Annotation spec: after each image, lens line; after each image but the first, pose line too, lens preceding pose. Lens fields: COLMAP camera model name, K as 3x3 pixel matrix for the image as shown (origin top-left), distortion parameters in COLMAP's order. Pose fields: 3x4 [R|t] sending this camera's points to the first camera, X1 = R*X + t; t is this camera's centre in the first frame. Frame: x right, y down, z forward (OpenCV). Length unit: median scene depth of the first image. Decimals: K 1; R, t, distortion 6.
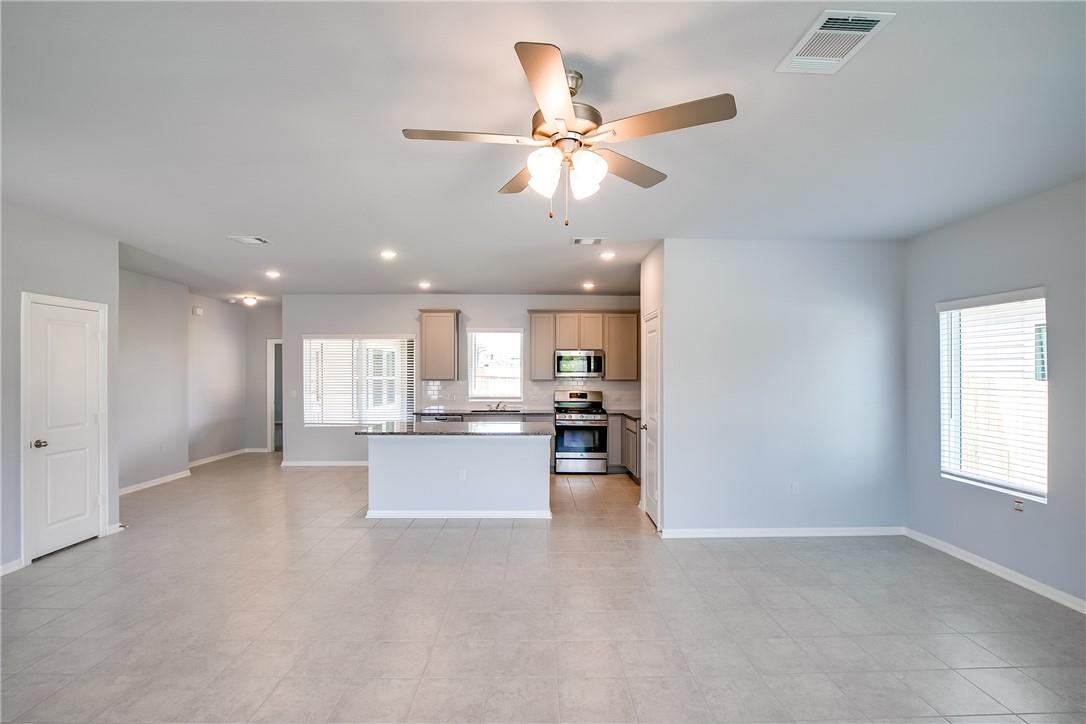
lens RADIAL K [[501.5, 0, 542.7], [0, 501.5, 367.4], [0, 0, 1]] dist [-0.027438, 0.001444]
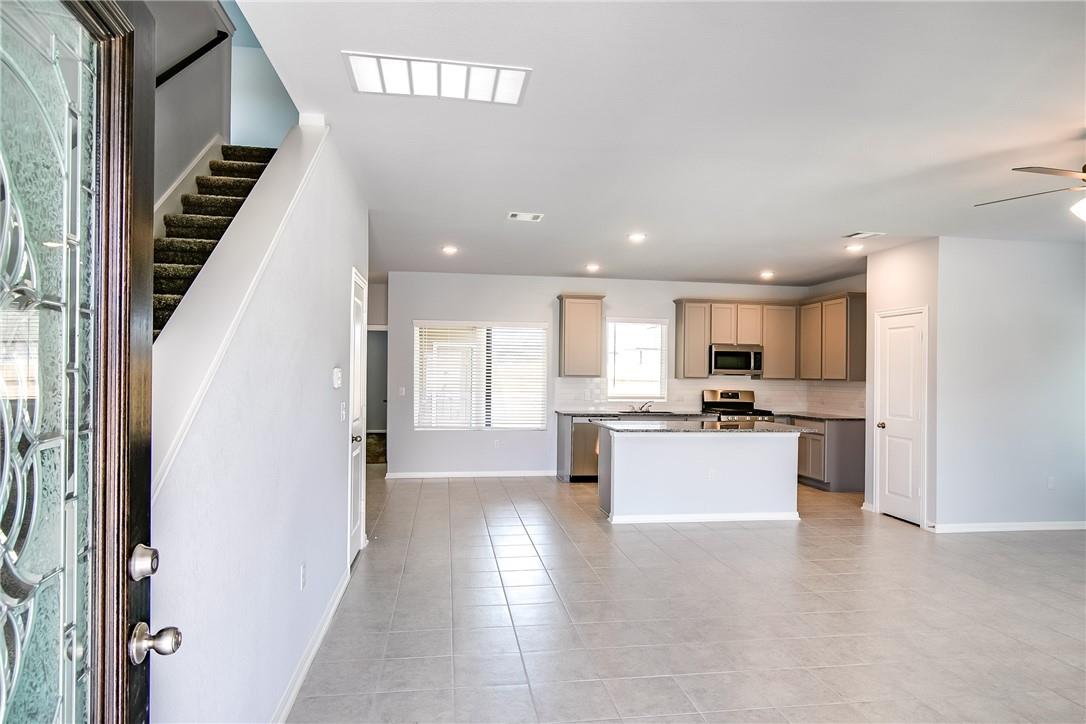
lens RADIAL K [[655.0, 0, 540.2], [0, 655.0, 367.0], [0, 0, 1]] dist [-0.008212, -0.002104]
pose [[0.990644, 0.012588, 0.135886, -0.439055], [-0.012660, 0.999920, -0.000334, 0.010355], [-0.135880, -0.001389, 0.990724, -0.116772]]
